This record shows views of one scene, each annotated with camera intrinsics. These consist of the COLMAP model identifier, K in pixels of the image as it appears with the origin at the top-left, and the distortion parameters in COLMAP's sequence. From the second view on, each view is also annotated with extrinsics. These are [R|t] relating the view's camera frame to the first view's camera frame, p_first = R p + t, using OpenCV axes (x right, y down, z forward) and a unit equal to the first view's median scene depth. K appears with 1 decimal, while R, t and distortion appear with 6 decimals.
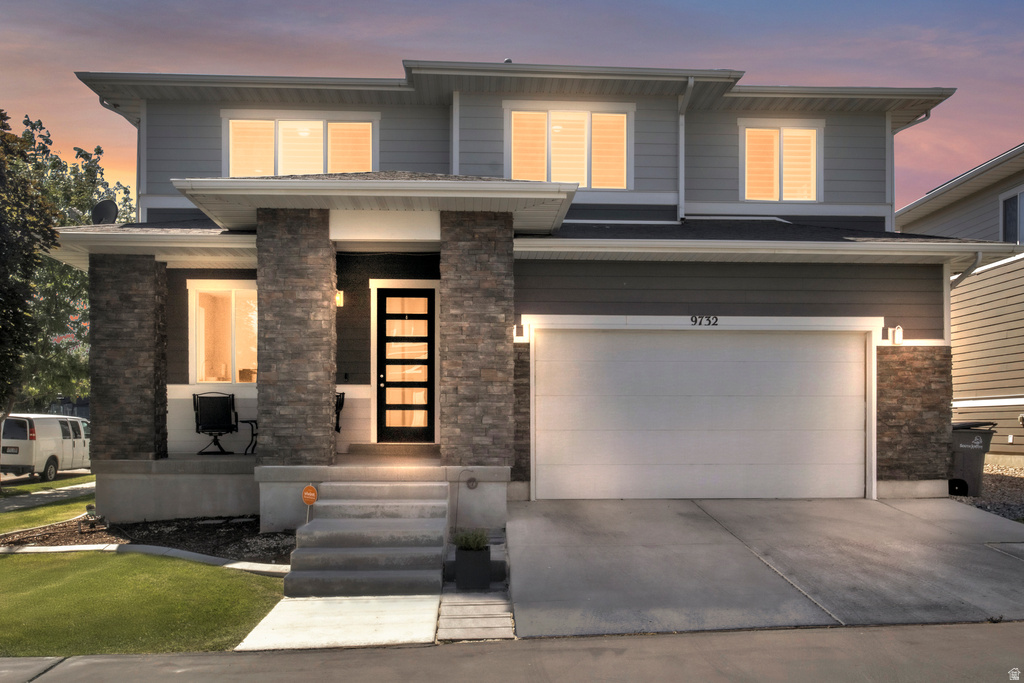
lens RADIAL K [[946.5, 0, 531.5], [0, 946.5, 398.4], [0, 0, 1]] dist [-0.008700, 0.000000]
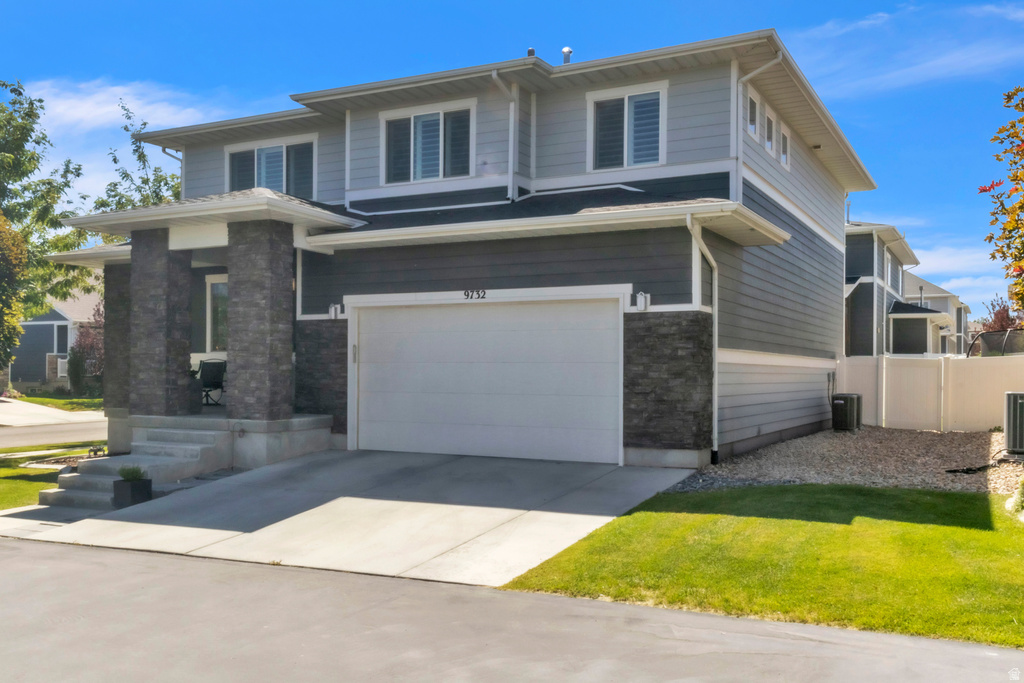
lens RADIAL K [[946.5, 0, 509.2], [0, 946.5, 343.3], [0, 0, 1]] dist [-0.008700, 0.000000]
pose [[0.854233, -0.010875, -0.519777, 0.818490], [0.008677, 0.999940, -0.006662, -0.018305], [0.519819, 0.001180, 0.854276, 0.083170]]
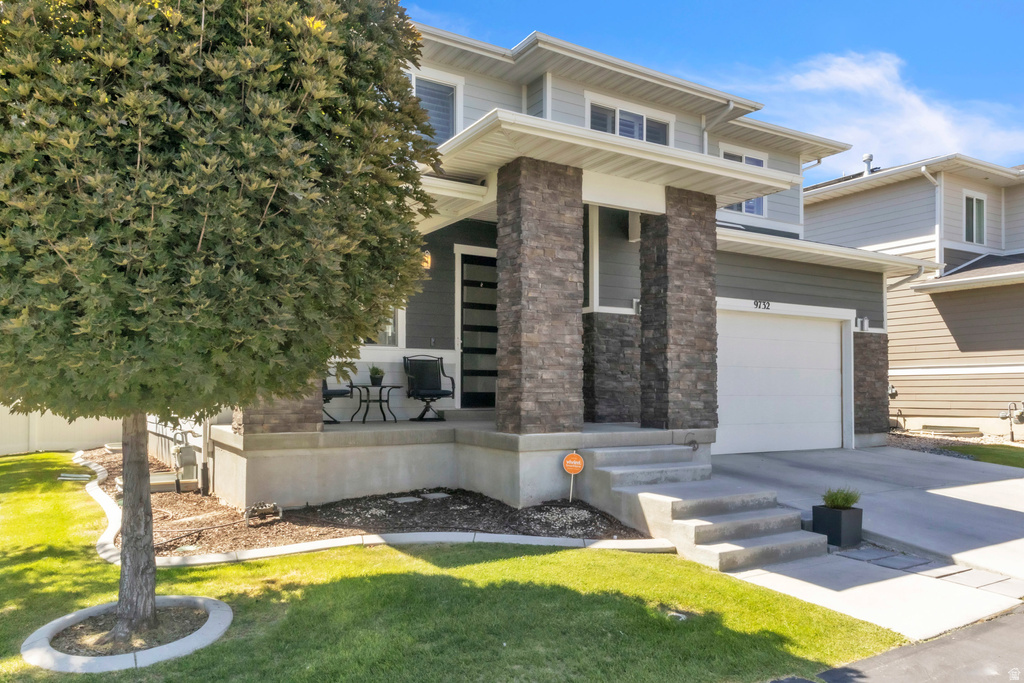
lens RADIAL K [[762.6, 0, 533.9], [0, 762.6, 356.1], [0, 0, 1]] dist [0.072059, 0.000833]
pose [[0.864414, 0.024617, 0.502177, -0.582194], [-0.014362, 0.999602, -0.024280, 0.011612], [-0.502575, 0.013775, 0.864424, 0.309796]]
